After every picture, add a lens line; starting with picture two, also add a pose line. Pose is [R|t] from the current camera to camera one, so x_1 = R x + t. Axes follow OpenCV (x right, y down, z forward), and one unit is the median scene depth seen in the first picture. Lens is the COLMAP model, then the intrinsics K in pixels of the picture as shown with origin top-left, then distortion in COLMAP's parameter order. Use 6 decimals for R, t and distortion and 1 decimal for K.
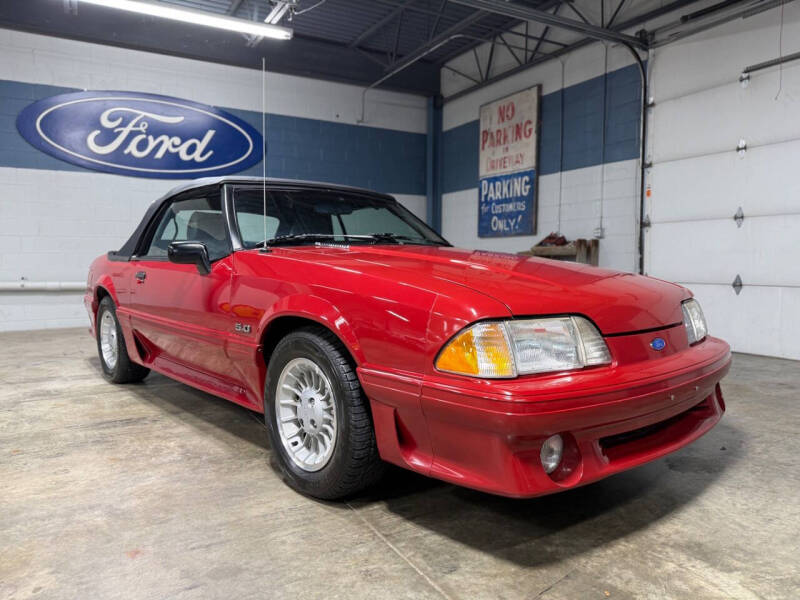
lens RADIAL K [[562.6, 0, 398.2], [0, 562.6, 301.8], [0, 0, 1]] dist [0.034195, -0.045838]
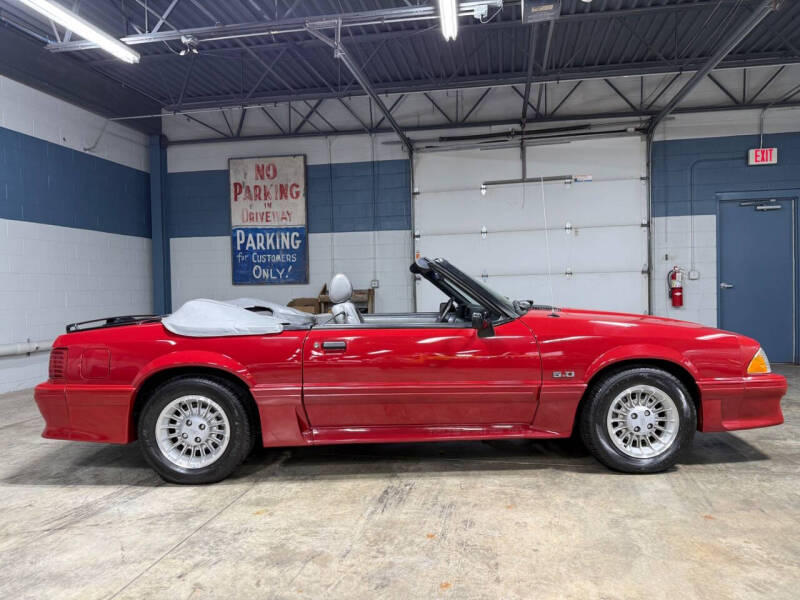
lens RADIAL K [[557.9, 0, 400.0], [0, 557.9, 300.0], [0, 0, 1]] dist [0.052954, -0.064144]
pose [[0.647893, -0.027336, 0.761241, -0.512605], [0.076276, 0.996661, -0.029129, -0.040959], [-0.757903, 0.076937, 0.647815, 0.137836]]
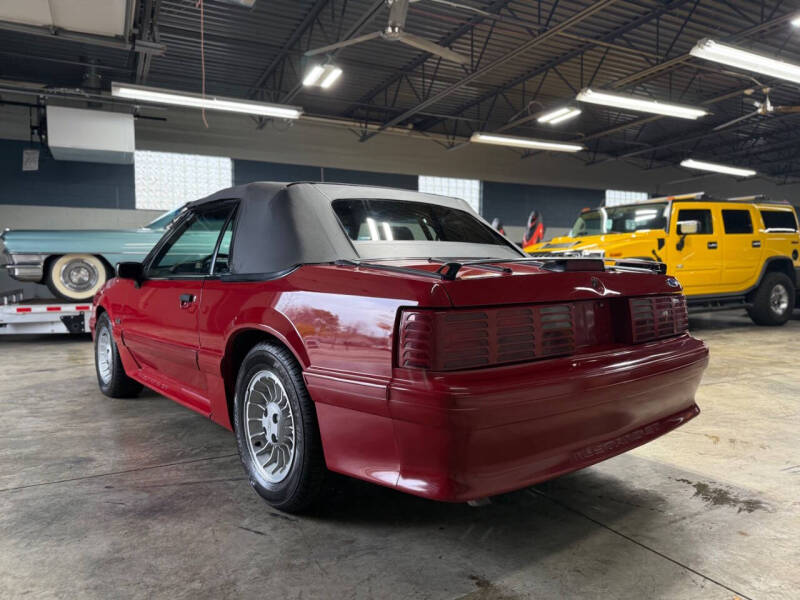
lens RADIAL K [[563.3, 0, 400.0], [0, 563.3, 300.0], [0, 0, 1]] dist [0.022436, -0.025253]
pose [[-0.999317, 0.005532, 0.036541, -0.191360], [0.009957, 0.992475, 0.122044, -0.075920], [-0.035591, 0.122324, -0.991852, 0.989430]]
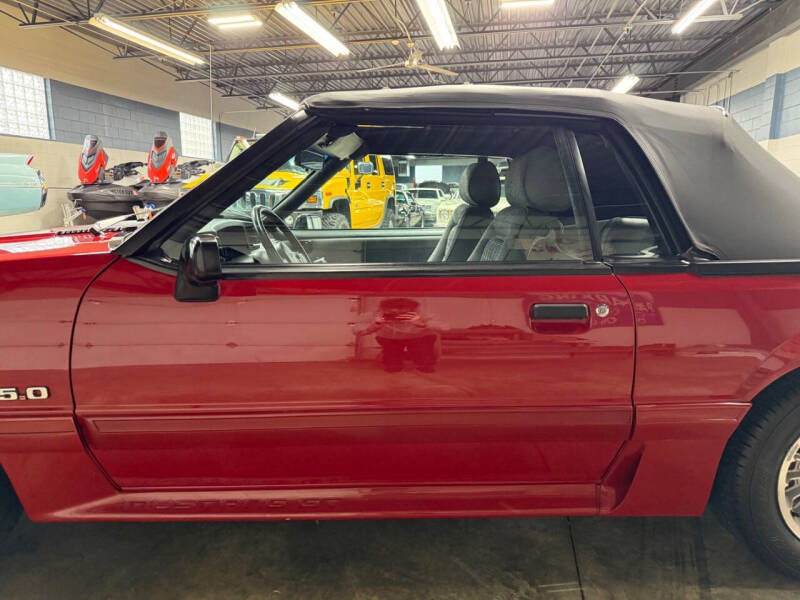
lens RADIAL K [[557.9, 0, 400.0], [0, 557.9, 300.0], [0, 0, 1]] dist [0.052954, -0.064144]
pose [[-0.645467, 0.143092, -0.750264, 0.141145], [-0.054723, 0.971106, 0.232291, -0.079582], [0.761825, 0.190993, -0.618986, 0.697330]]
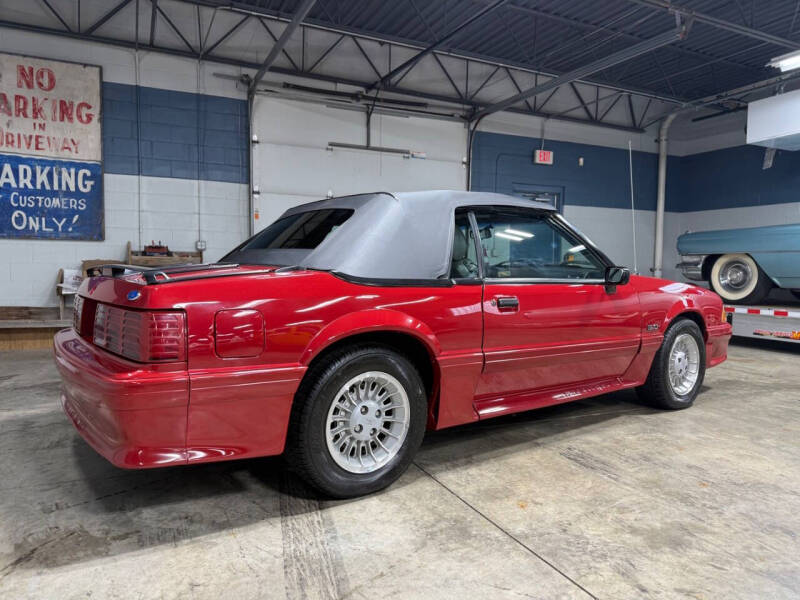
lens RADIAL K [[560.4, 0, 396.9], [0, 560.4, 297.2], [0, 0, 1]] dist [0.052284, -0.064118]
pose [[0.083883, -0.052563, 0.995088, -0.596624], [0.063246, 0.996875, 0.047326, -0.048146], [-0.994467, 0.058965, 0.086945, 0.507927]]
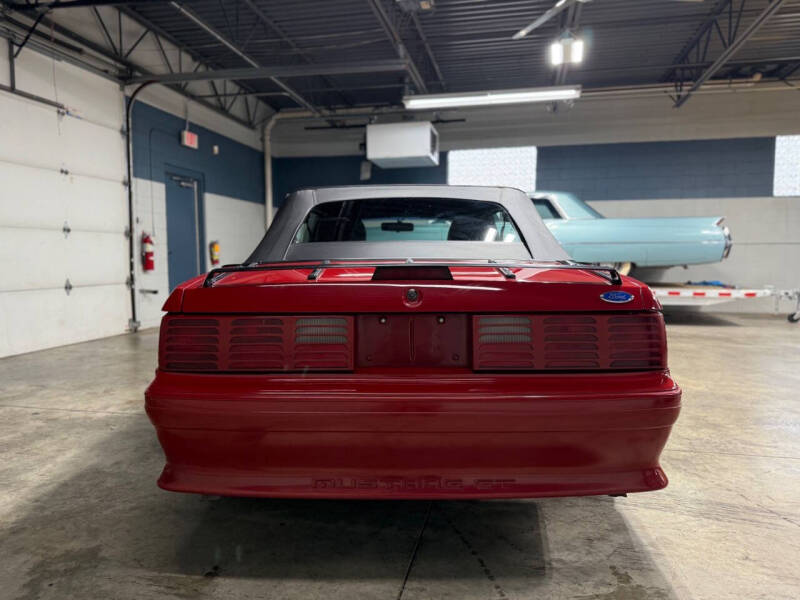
lens RADIAL K [[560.4, 0, 396.9], [0, 560.4, 297.2], [0, 0, 1]] dist [0.052284, -0.064118]
pose [[-0.745793, -0.044101, 0.664716, -0.424821], [0.052128, 0.990884, 0.124227, -0.077563], [-0.664135, 0.127298, -0.736696, 0.888247]]
